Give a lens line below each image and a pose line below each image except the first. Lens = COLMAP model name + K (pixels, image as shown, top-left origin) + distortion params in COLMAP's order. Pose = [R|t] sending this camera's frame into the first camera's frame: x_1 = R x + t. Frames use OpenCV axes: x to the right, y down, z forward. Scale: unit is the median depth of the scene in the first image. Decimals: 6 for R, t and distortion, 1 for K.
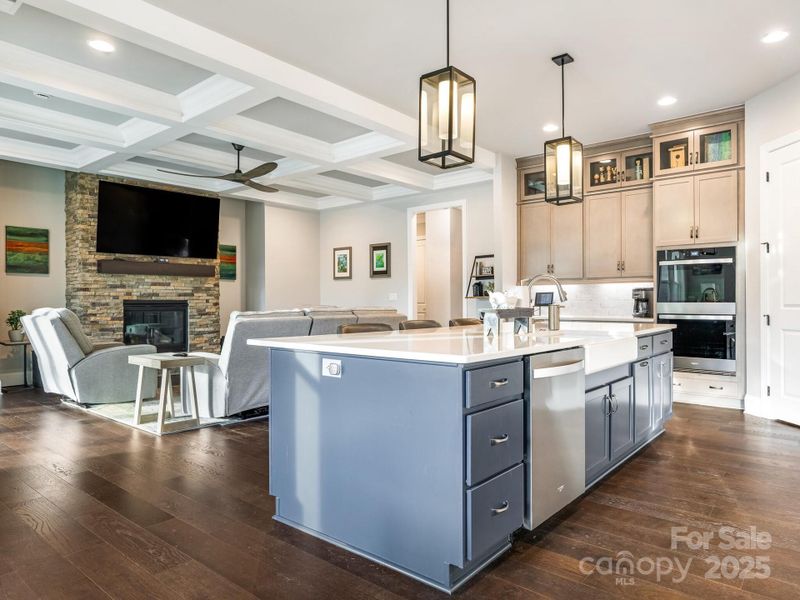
lens RADIAL K [[517.5, 0, 400.3], [0, 517.5, 302.8], [0, 0, 1]] dist [0.020945, 0.007361]
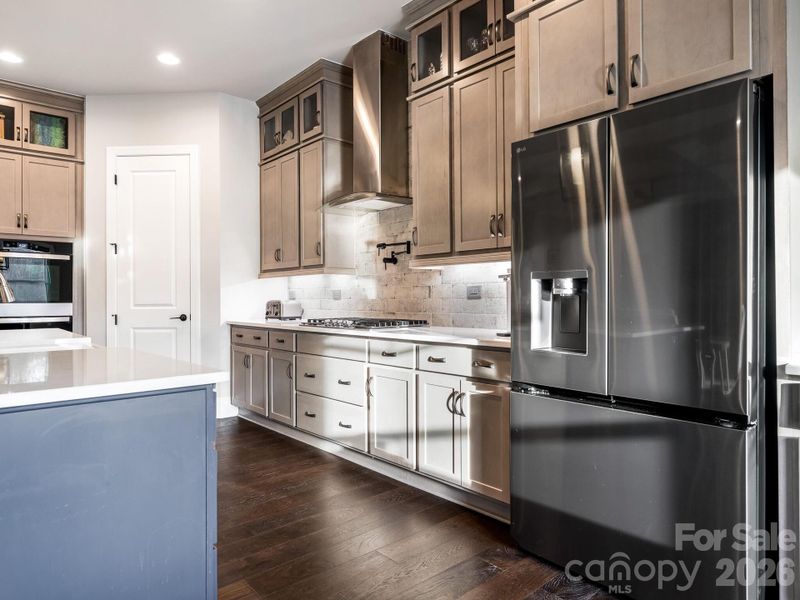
lens RADIAL K [[517.5, 0, 398.5], [0, 517.5, 298.3], [0, 0, 1]] dist [0.020945, 0.007361]
pose [[0.152098, 0.003667, 0.988359, -0.201805], [0.008732, 0.999949, -0.005054, 0.001405], [-0.988327, 0.009399, 0.152058, 0.275699]]
